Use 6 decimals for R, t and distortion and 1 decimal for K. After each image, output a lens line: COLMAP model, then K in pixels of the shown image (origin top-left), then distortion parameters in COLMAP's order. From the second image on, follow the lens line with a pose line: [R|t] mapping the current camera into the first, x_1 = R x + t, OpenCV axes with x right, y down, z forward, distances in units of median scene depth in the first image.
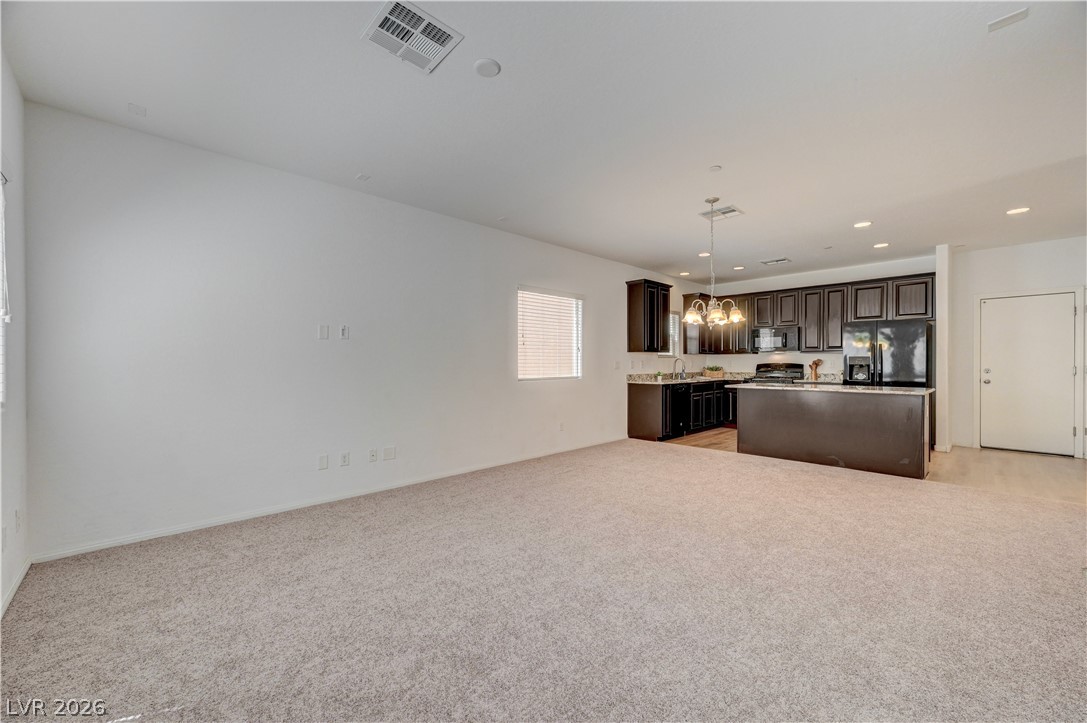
lens RADIAL K [[433.0, 0, 543.0], [0, 433.0, 361.2], [0, 0, 1]] dist [0.000962, 0.001200]
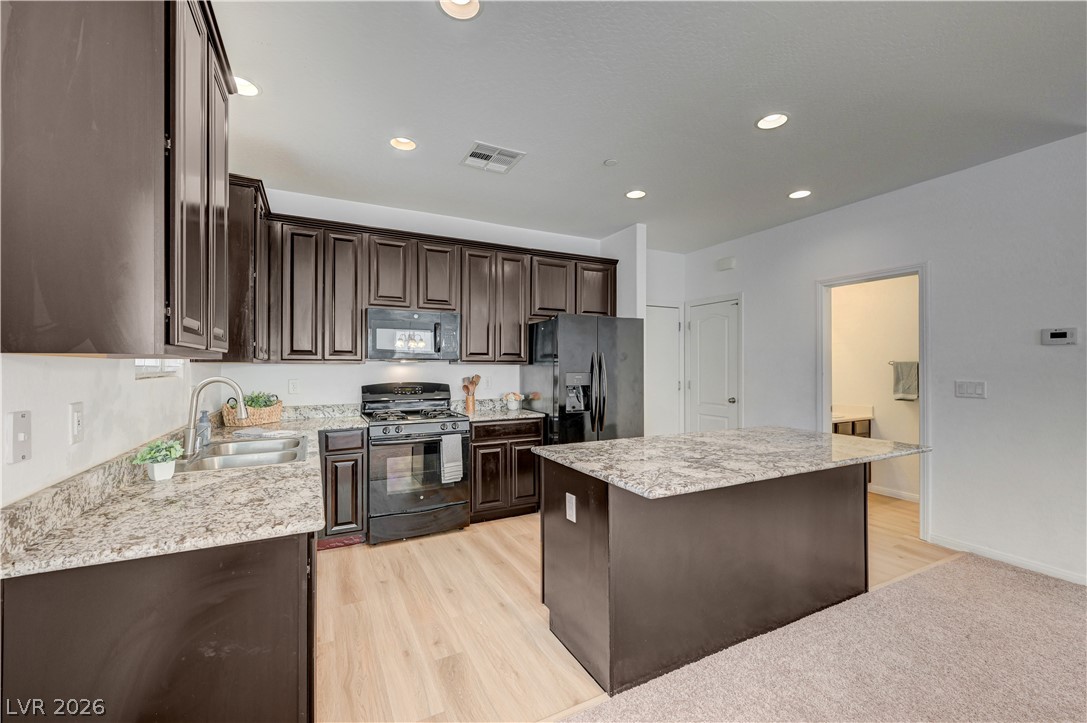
lens RADIAL K [[457.4, 0, 547.2], [0, 457.4, 365.4], [0, 0, 1]] dist [0.020639, 0.000234]
pose [[0.294566, 0.001290, 0.955630, 0.094131], [-0.004701, 0.999989, 0.000099, -0.017209], [-0.955620, -0.004522, 0.294568, 0.736760]]
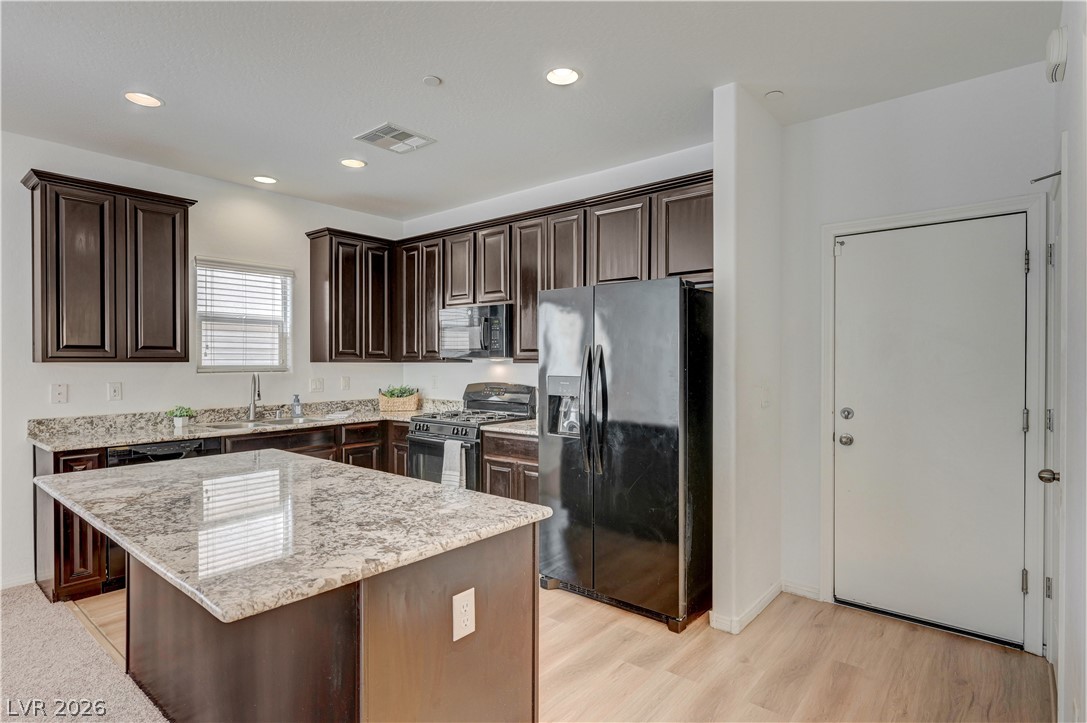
lens RADIAL K [[560.1, 0, 546.3], [0, 560.1, 365.3], [0, 0, 1]] dist [0.005165, 0.000370]
pose [[0.994752, 0.000844, 0.102317, 0.570405], [-0.002052, 0.999929, 0.011705, -0.023199], [-0.102300, -0.011853, 0.994683, 0.419781]]
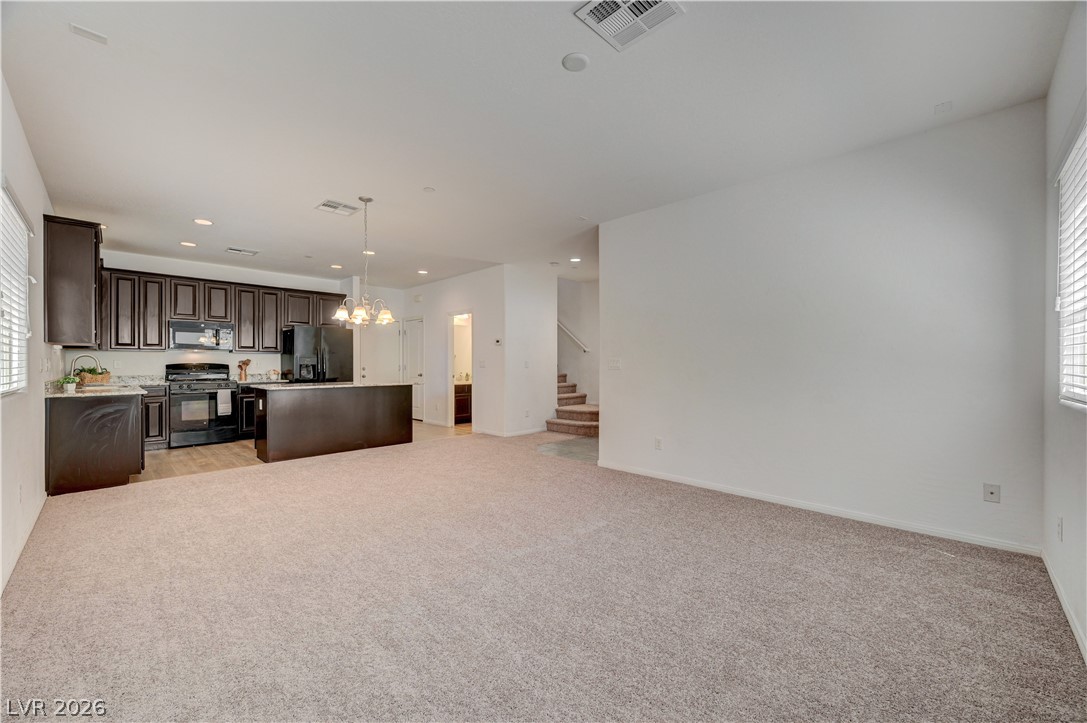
lens RADIAL K [[433.0, 0, 550.0], [0, 433.0, 365.7], [0, 0, 1]] dist [0.000962, 0.001200]
pose [[-0.024904, -0.004111, 0.999681, -0.355928], [-0.004916, 0.999980, 0.003990, 0.003029], [-0.999678, -0.004815, -0.024924, 0.344488]]
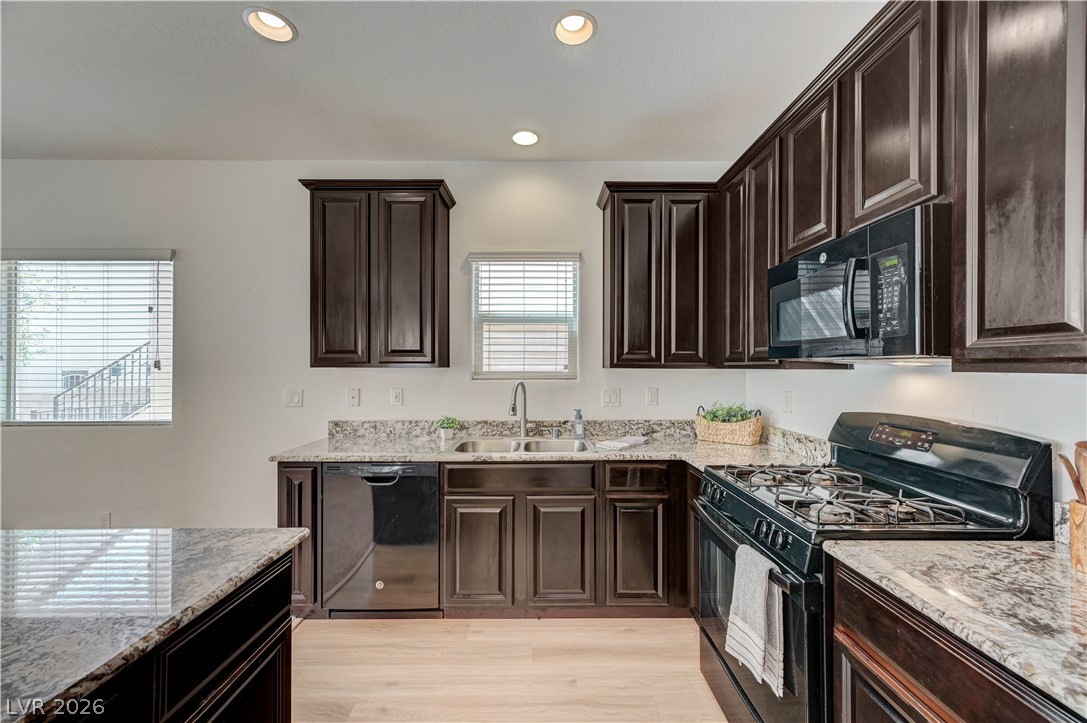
lens RADIAL K [[433.0, 0, 542.5], [0, 433.0, 363.9], [0, 0, 1]] dist [0.000962, 0.001200]
pose [[0.714899, -0.003246, -0.699220, 0.599418], [0.001914, 0.999995, -0.002686, -0.021084], [0.699225, 0.000582, 0.714901, 0.787754]]
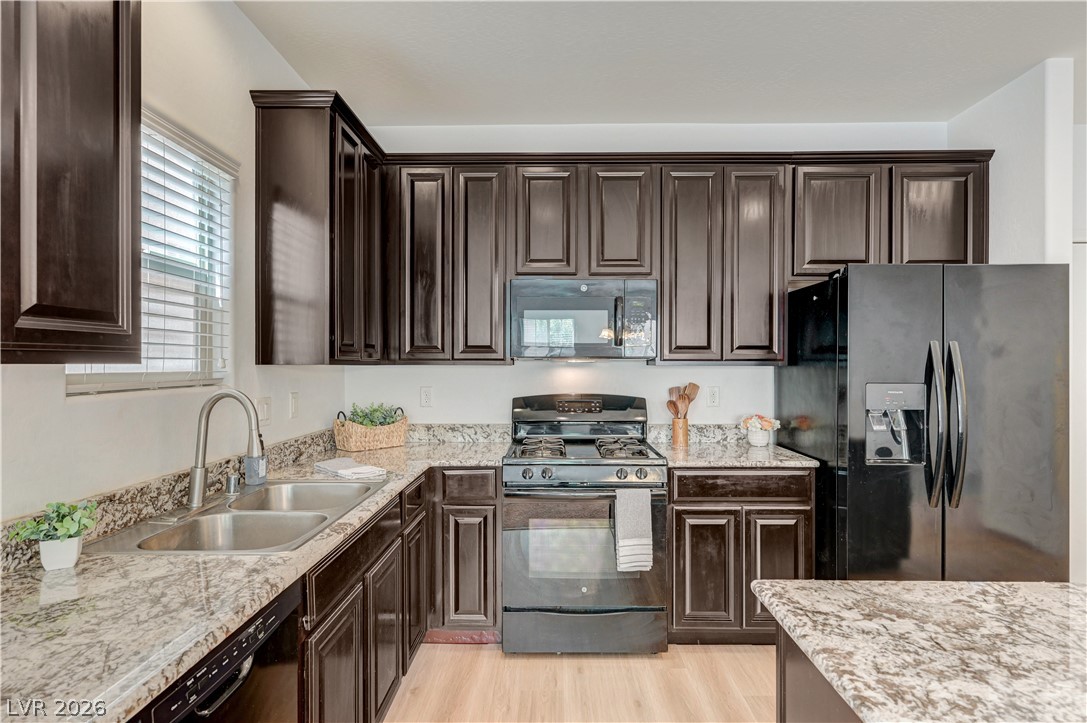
lens RADIAL K [[560.1, 0, 544.5], [0, 560.1, 365.1], [0, 0, 1]] dist [0.005165, 0.000370]
pose [[0.713336, -0.001004, 0.700821, 0.254612], [-0.004010, 0.999977, 0.005514, -0.020249], [-0.700810, -0.006744, 0.713316, 0.772665]]
